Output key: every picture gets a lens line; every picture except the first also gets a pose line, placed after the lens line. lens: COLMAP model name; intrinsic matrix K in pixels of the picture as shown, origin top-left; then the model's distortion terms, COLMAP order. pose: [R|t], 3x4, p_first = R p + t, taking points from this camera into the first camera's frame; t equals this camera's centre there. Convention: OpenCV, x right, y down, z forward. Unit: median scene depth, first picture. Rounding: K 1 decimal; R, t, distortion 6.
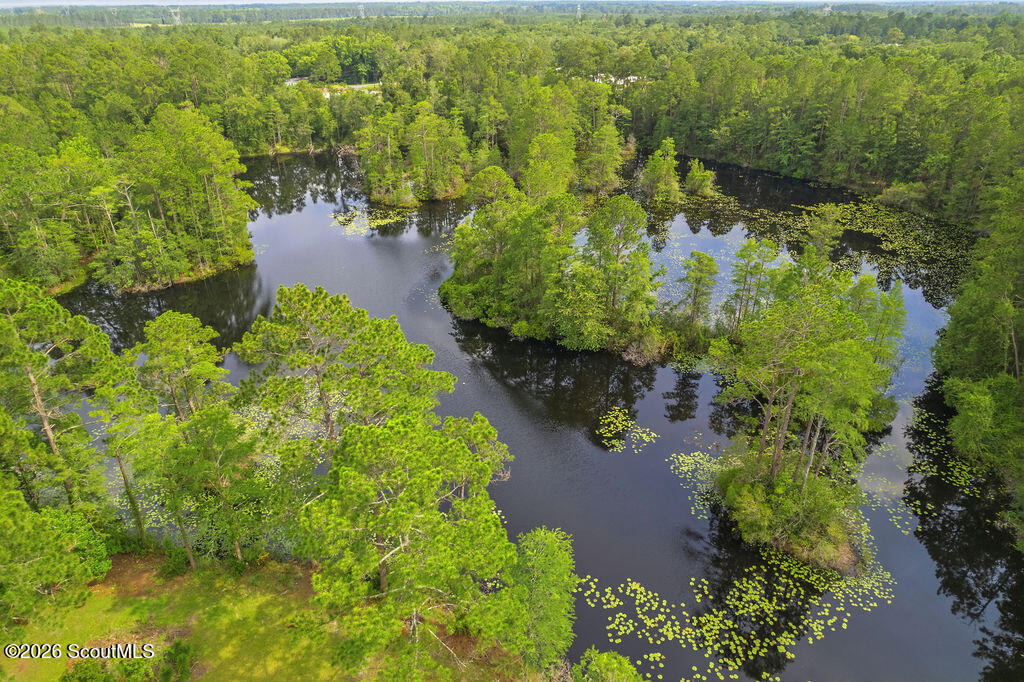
lens RADIAL K [[649.9, 0, 512.9], [0, 649.9, 342.3], [0, 0, 1]] dist [-0.050317, 0.014994]
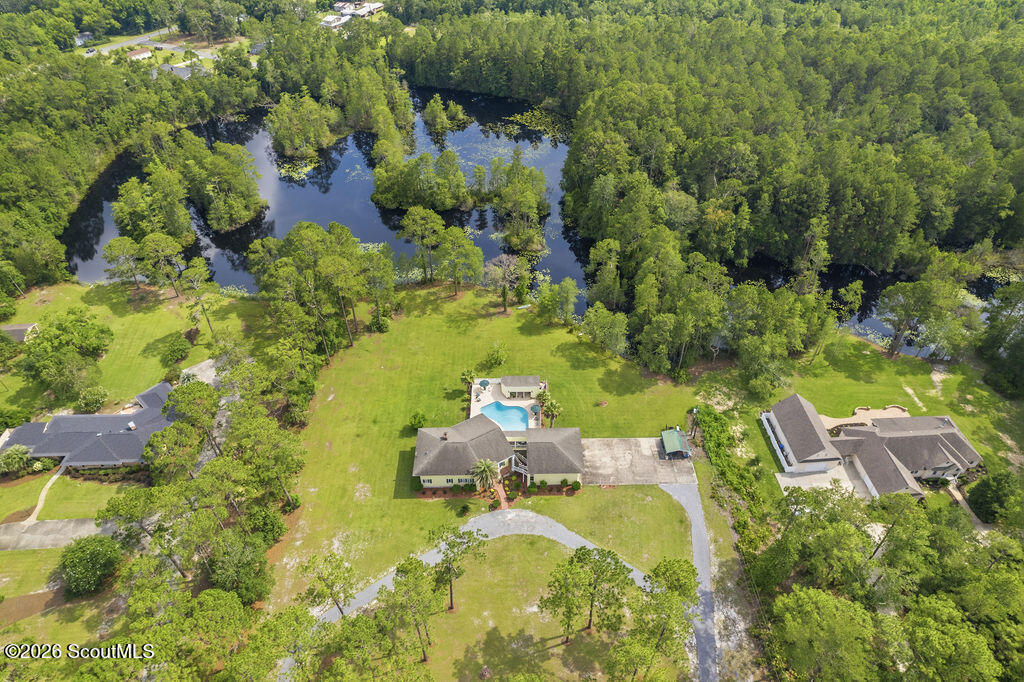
lens RADIAL K [[649.9, 0, 515.6], [0, 649.9, 336.0], [0, 0, 1]] dist [-0.050317, 0.014994]
pose [[0.899853, -0.282872, 0.332036, -0.392333], [0.208086, 0.947397, 0.243183, -0.050942], [-0.383360, -0.149737, 0.911380, -0.959313]]
